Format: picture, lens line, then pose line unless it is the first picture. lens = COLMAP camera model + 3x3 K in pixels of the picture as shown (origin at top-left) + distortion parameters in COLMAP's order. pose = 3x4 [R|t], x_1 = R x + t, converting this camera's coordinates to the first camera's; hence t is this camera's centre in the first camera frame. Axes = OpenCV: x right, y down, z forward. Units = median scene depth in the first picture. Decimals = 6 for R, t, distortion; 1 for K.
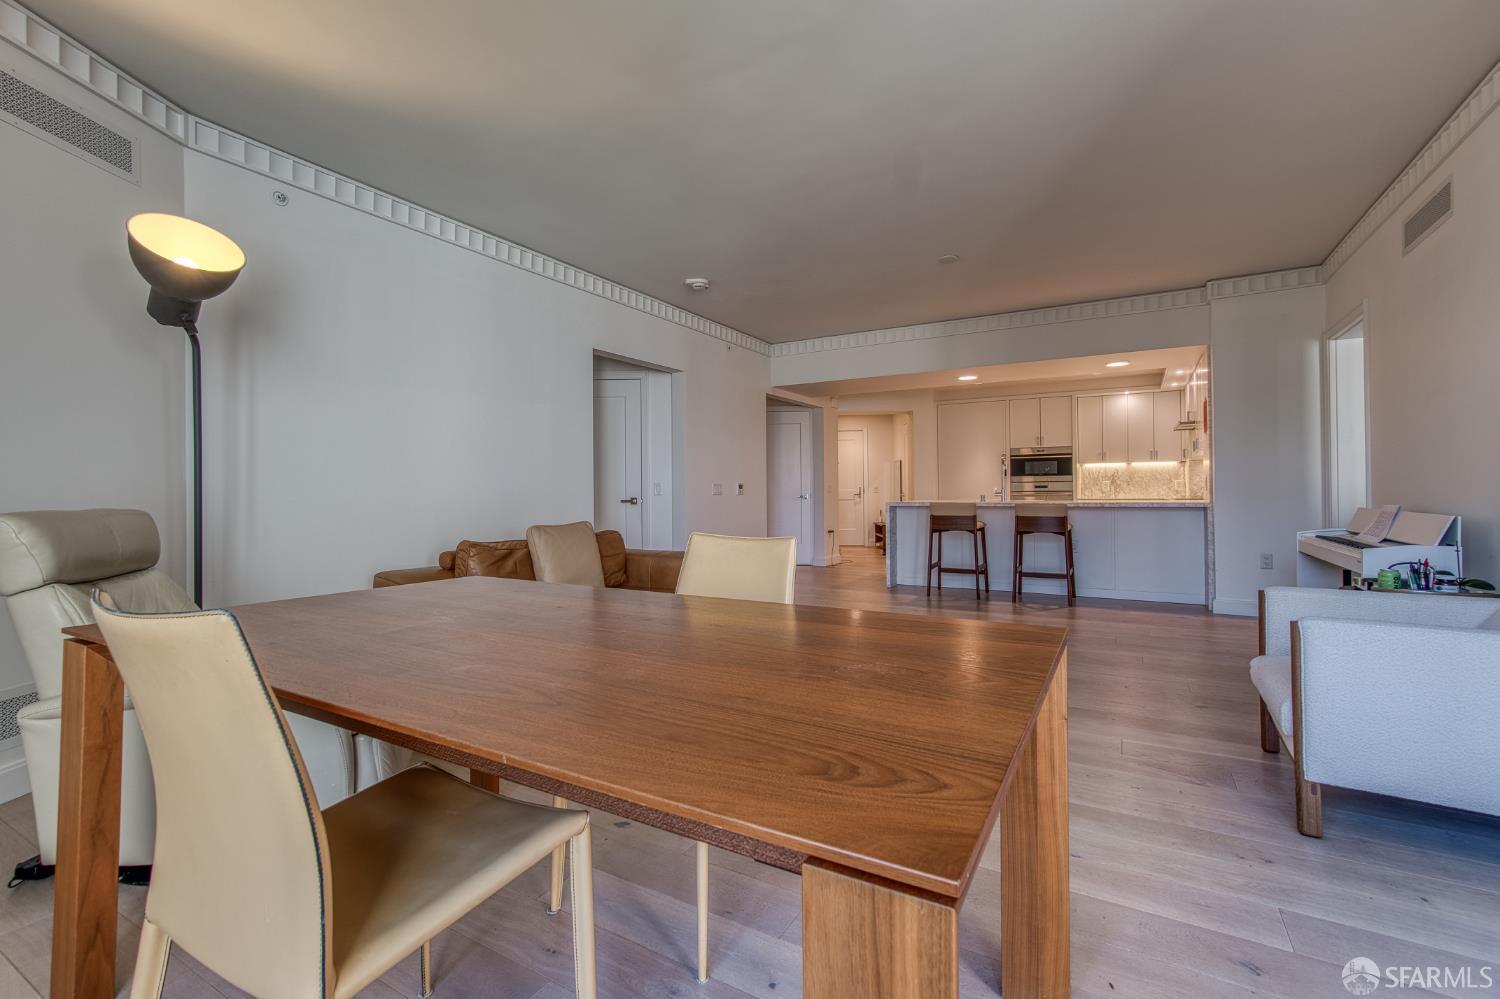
lens RADIAL K [[668.3, 0, 753.0], [0, 668.3, 486.7], [0, 0, 1]] dist [-0.038274, 0.008768]
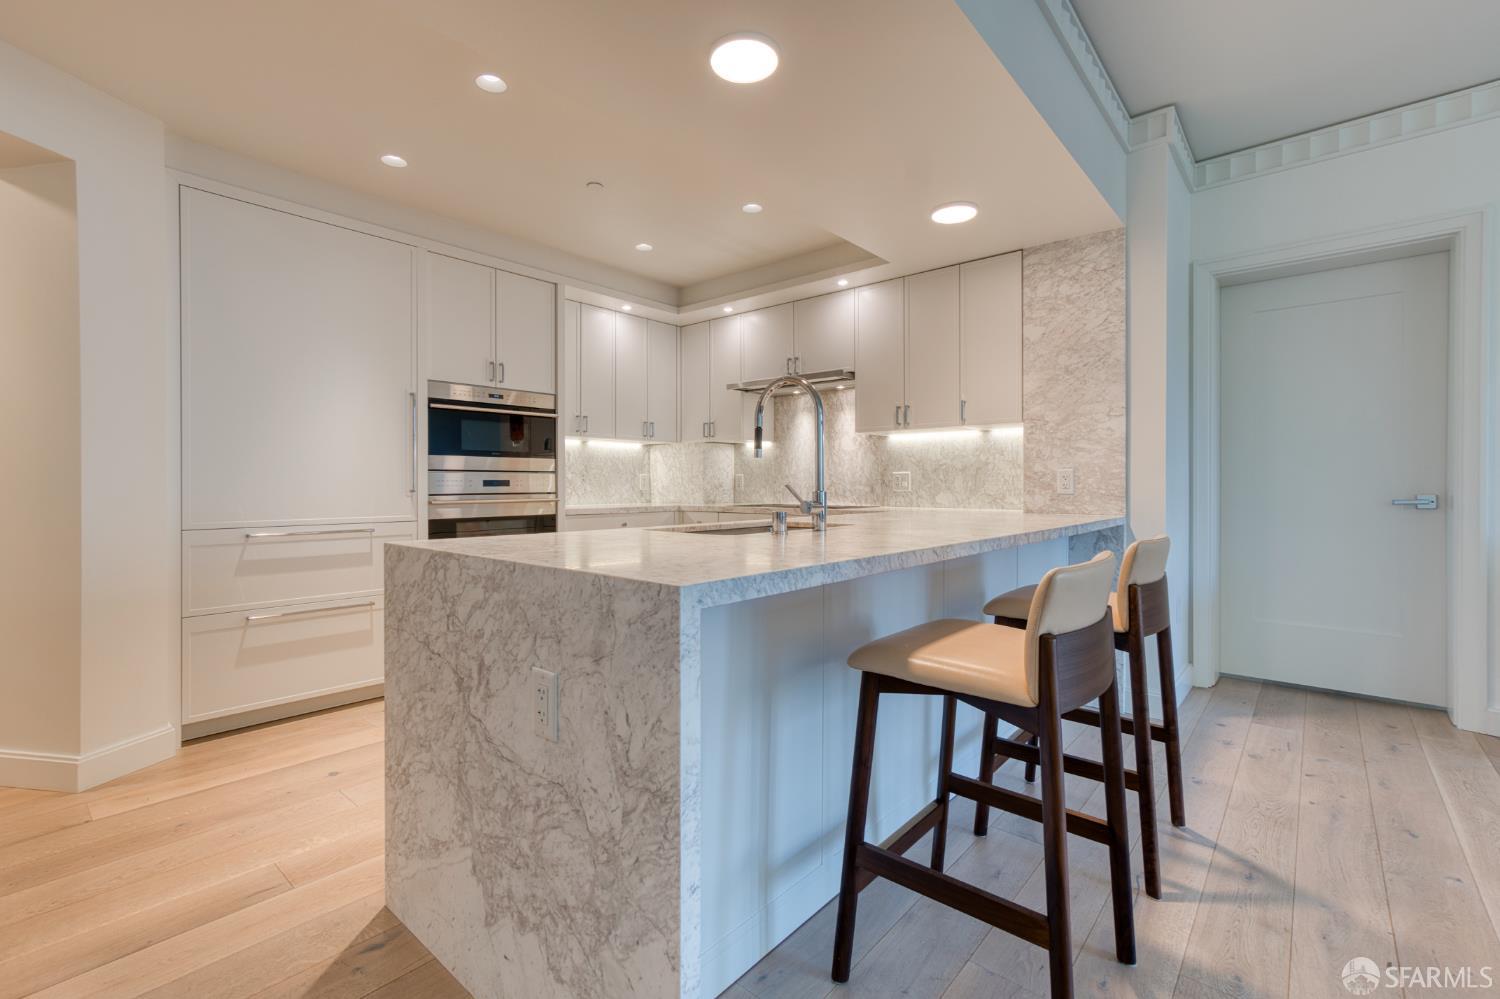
lens RADIAL K [[668.3, 0, 755.4], [0, 668.3, 496.3], [0, 0, 1]] dist [-0.038274, 0.008768]
pose [[0.190688, -0.010941, 0.981590, 0.078436], [-0.009404, 0.999872, 0.012971, 0.001788], [-0.981606, -0.011704, 0.190560, 1.004727]]
